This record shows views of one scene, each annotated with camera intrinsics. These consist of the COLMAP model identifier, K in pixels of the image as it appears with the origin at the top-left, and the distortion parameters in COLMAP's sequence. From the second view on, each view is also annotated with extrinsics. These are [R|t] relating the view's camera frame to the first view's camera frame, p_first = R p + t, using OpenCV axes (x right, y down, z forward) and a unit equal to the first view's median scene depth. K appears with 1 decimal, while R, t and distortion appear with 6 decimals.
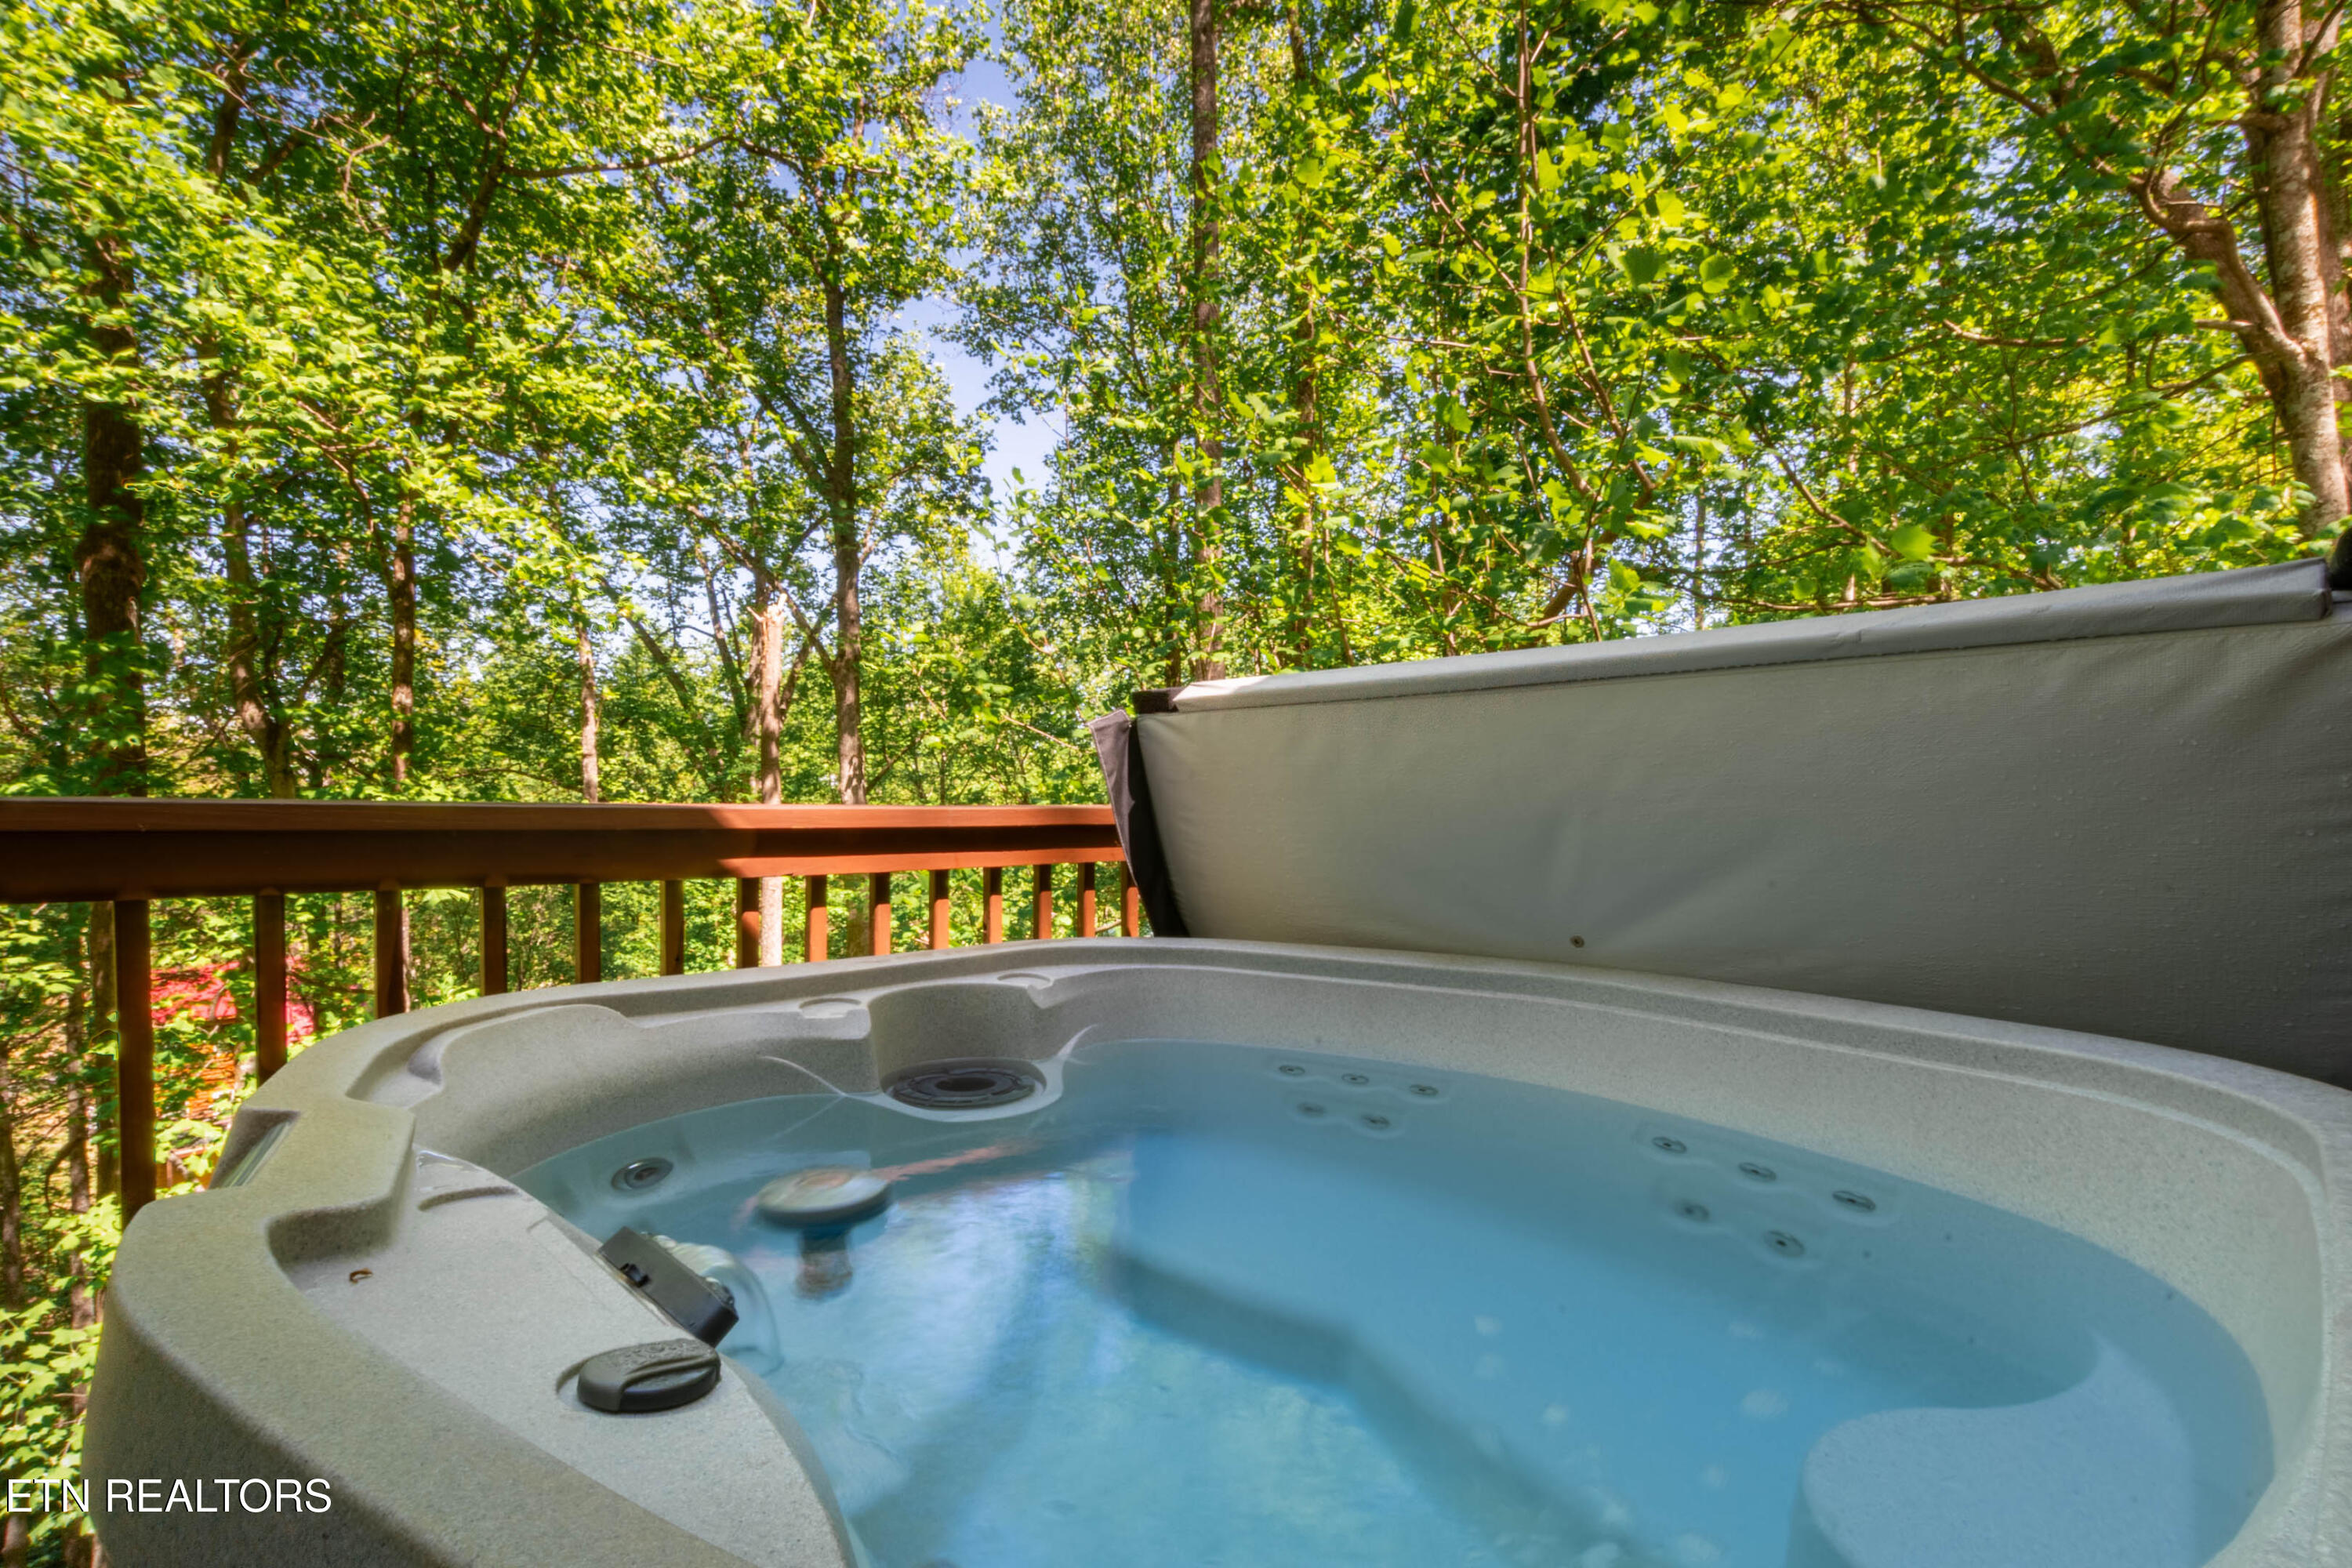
lens RADIAL K [[1061.3, 0, 1175.8], [0, 1061.3, 789.2], [0, 0, 1]] dist [0.001176, -0.000383]
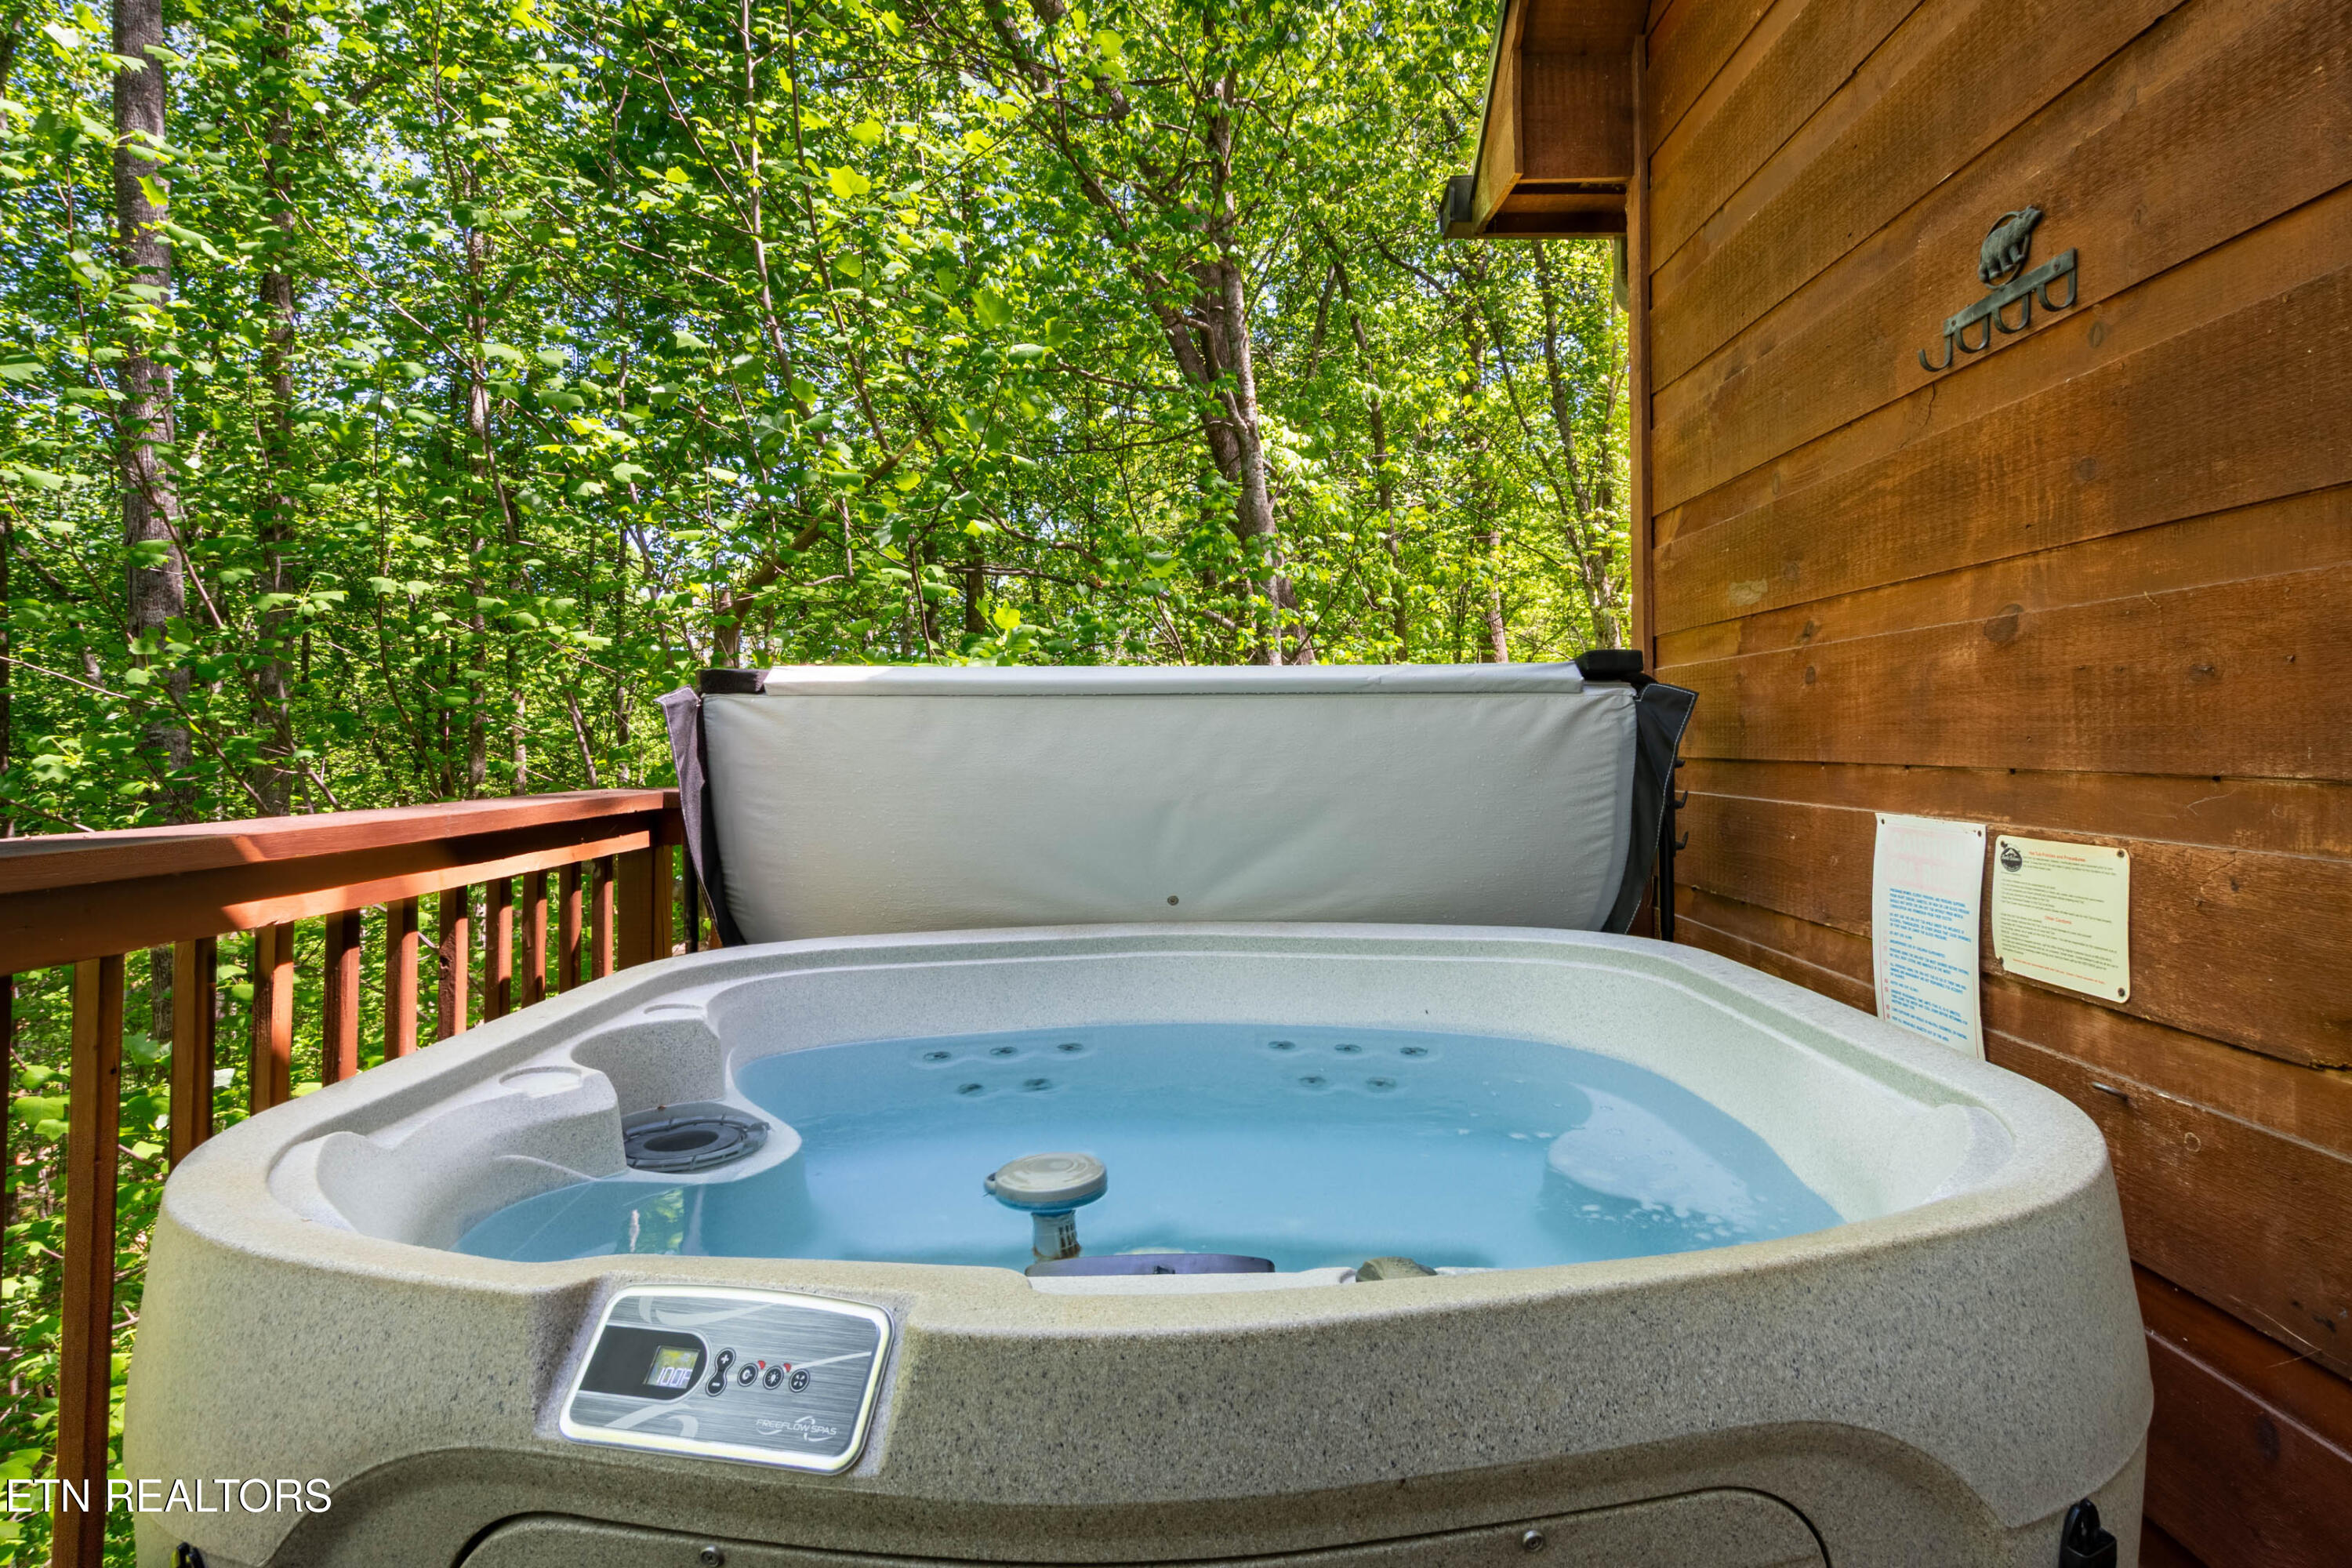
lens RADIAL K [[1061.3, 0, 1177.3], [0, 1061.3, 777.4], [0, 0, 1]] dist [0.001176, -0.000383]
pose [[0.695197, -0.003810, 0.718810, -0.516985], [-0.007560, 0.999892, 0.012611, -0.020525], [-0.718780, -0.014201, 0.695093, 0.138318]]
